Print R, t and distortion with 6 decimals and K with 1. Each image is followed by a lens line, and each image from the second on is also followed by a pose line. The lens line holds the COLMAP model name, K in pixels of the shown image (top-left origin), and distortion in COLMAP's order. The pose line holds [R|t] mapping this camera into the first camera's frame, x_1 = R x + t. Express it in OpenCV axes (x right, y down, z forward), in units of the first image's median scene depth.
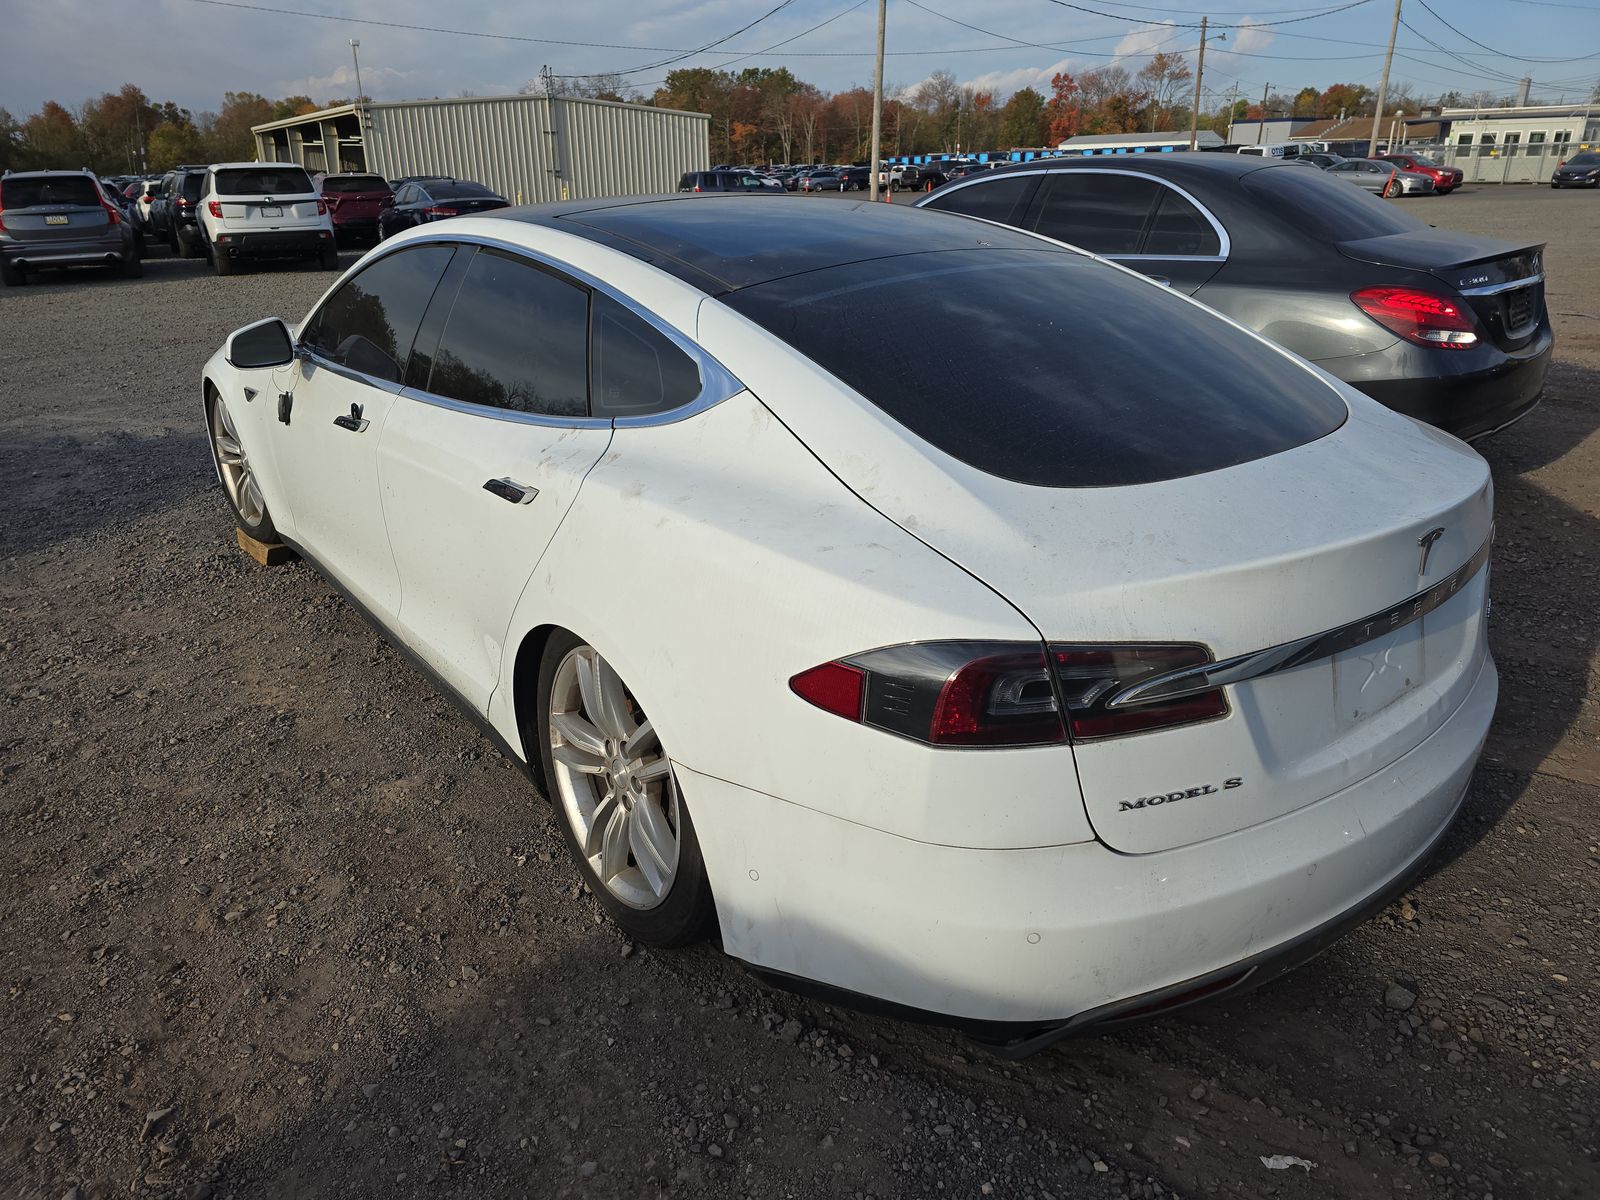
lens RADIAL K [[1056.5, 0, 791.5], [0, 1056.5, 594.8], [0, 0, 1]] dist [0.060699, -0.049878]
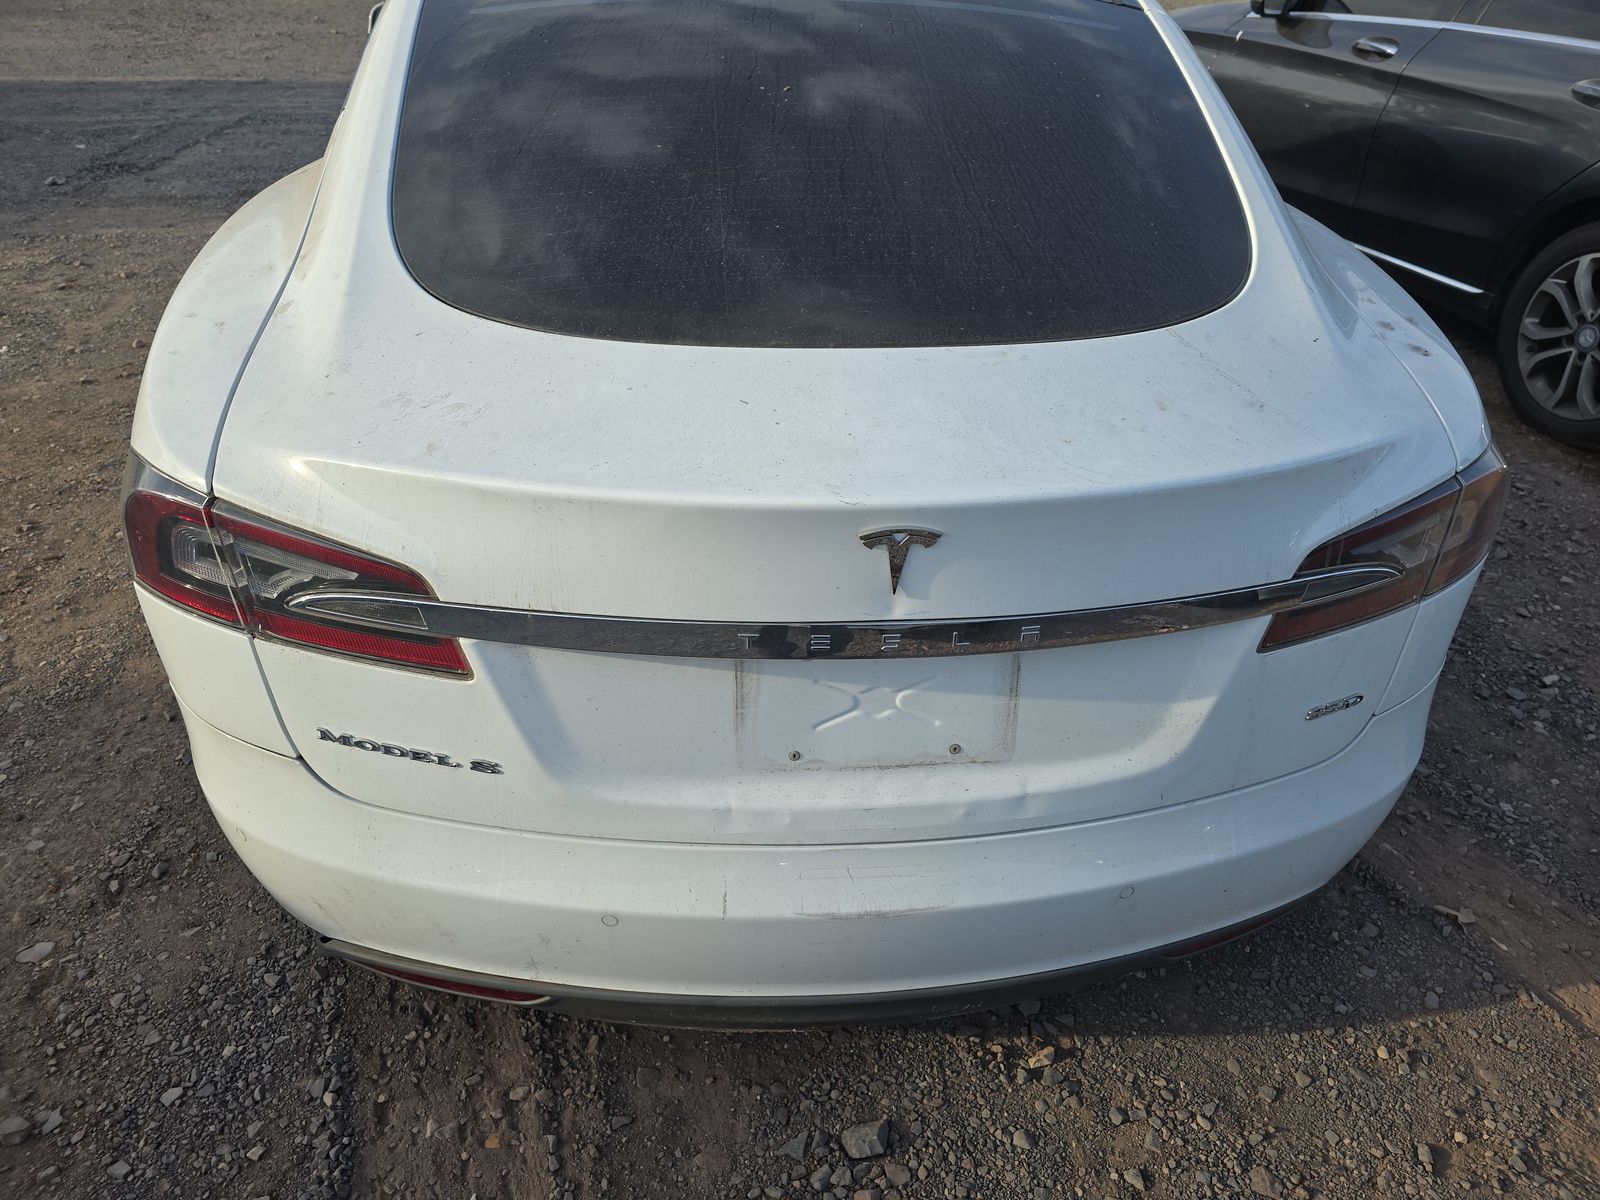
lens RADIAL K [[1056.5, 0, 807.3], [0, 1056.5, 588.0], [0, 0, 1]] dist [0.060699, -0.049878]
pose [[0.841518, 0.335057, -0.423773, 0.865288], [-0.240597, 0.934786, 0.261320, -0.180031], [0.483694, -0.117947, 0.867253, 0.491491]]
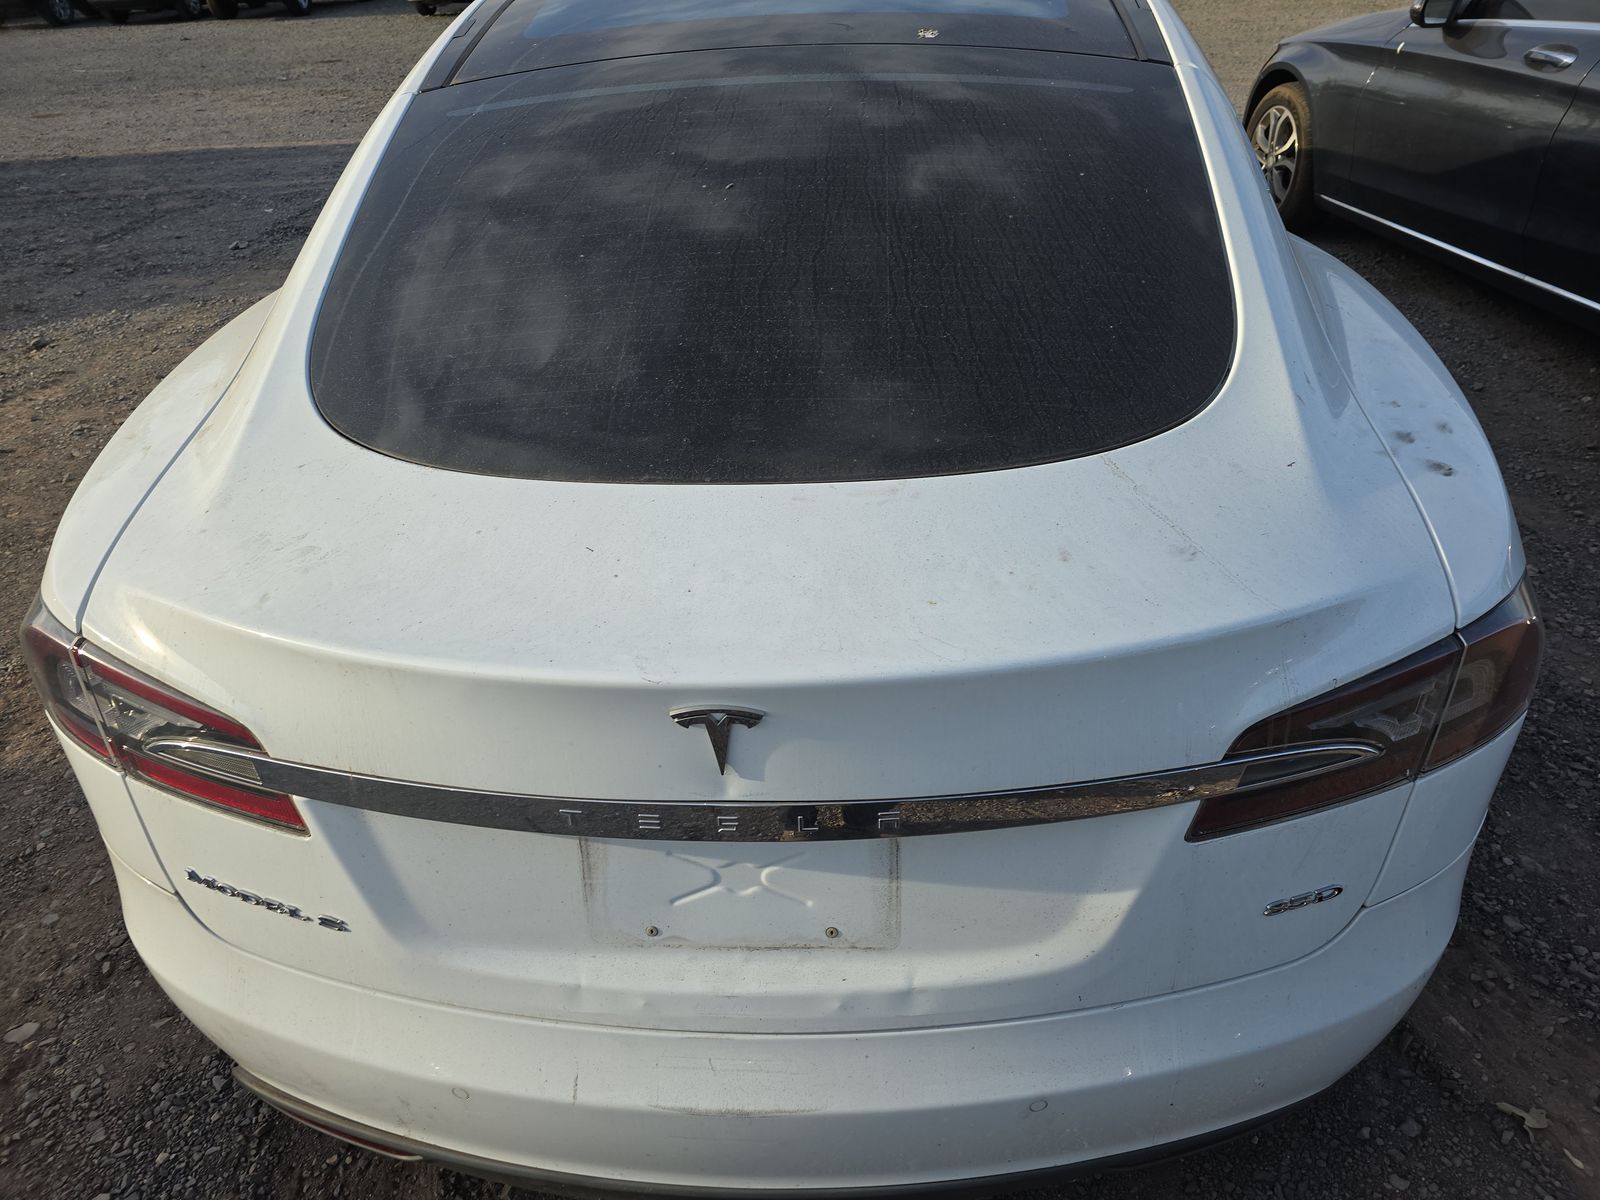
lens RADIAL K [[1056.5, 0, 799.5], [0, 1056.5, 595.6], [0, 0, 1]] dist [0.060699, -0.049878]
pose [[0.758116, 0.343734, -0.554172, 0.956603], [-0.217277, 0.934388, 0.282329, -0.285580], [0.614858, -0.093629, 0.783060, 0.661009]]
